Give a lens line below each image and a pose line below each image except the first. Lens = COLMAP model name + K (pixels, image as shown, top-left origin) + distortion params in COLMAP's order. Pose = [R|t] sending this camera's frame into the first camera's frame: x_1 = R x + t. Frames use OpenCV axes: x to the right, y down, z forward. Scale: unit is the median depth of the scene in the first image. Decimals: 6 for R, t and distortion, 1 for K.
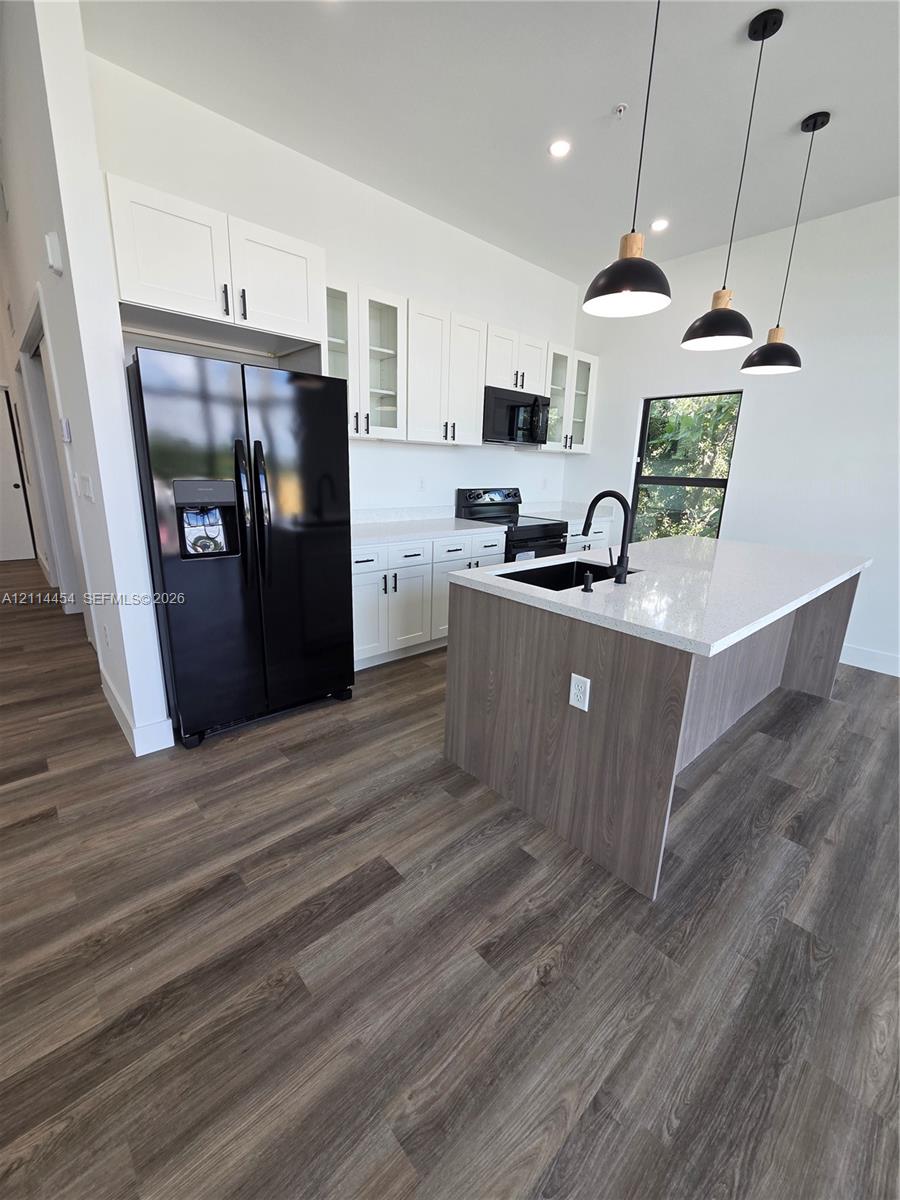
lens RADIAL K [[488.8, 0, 451.8], [0, 488.8, 591.7], [0, 0, 1]] dist [-0.001346, -0.000177]
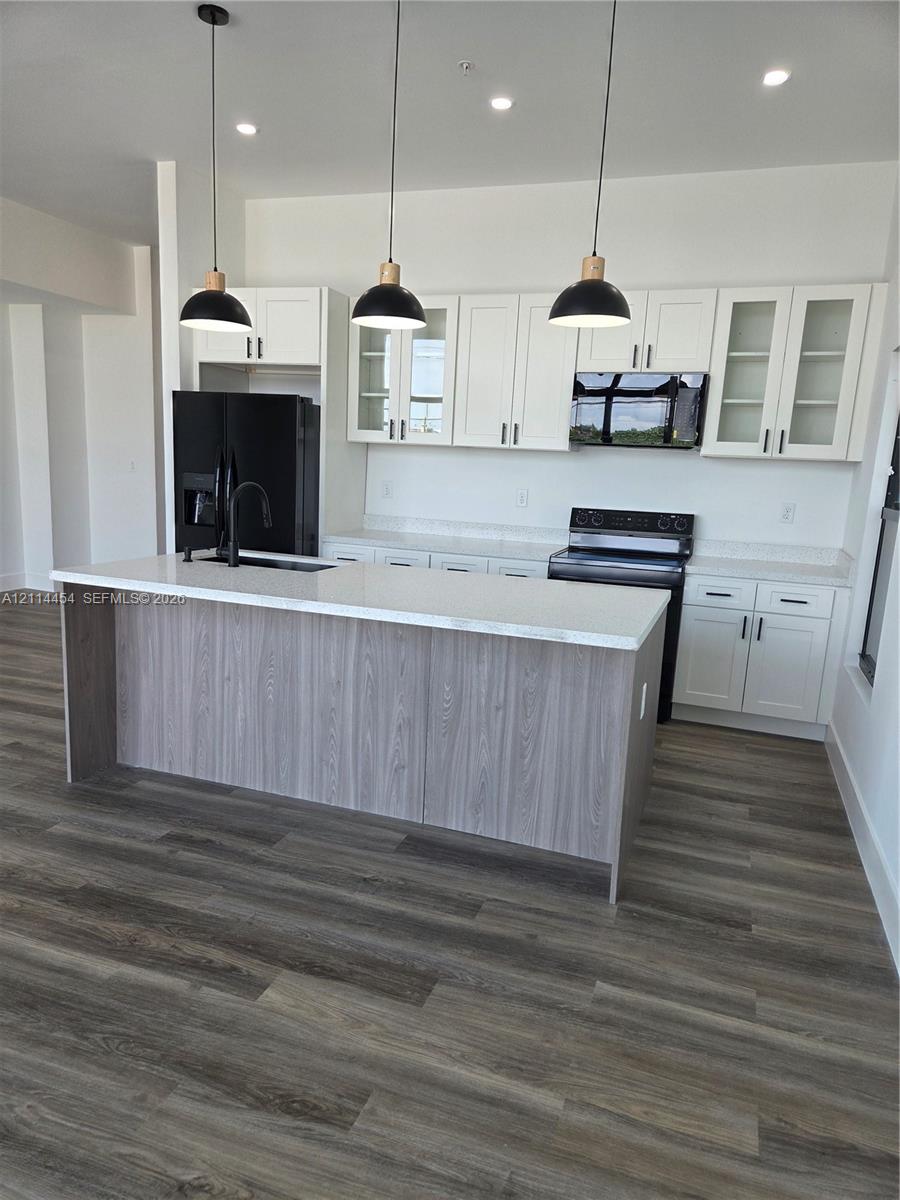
lens RADIAL K [[795.6, 0, 452.4], [0, 795.6, 604.5], [0, 0, 1]] dist [0.049899, 0.000262]
pose [[0.475724, 0.145480, -0.867481, 2.070720], [-0.253332, 0.967100, 0.023260, -0.097251], [0.842324, 0.208696, 0.496927, 0.542026]]
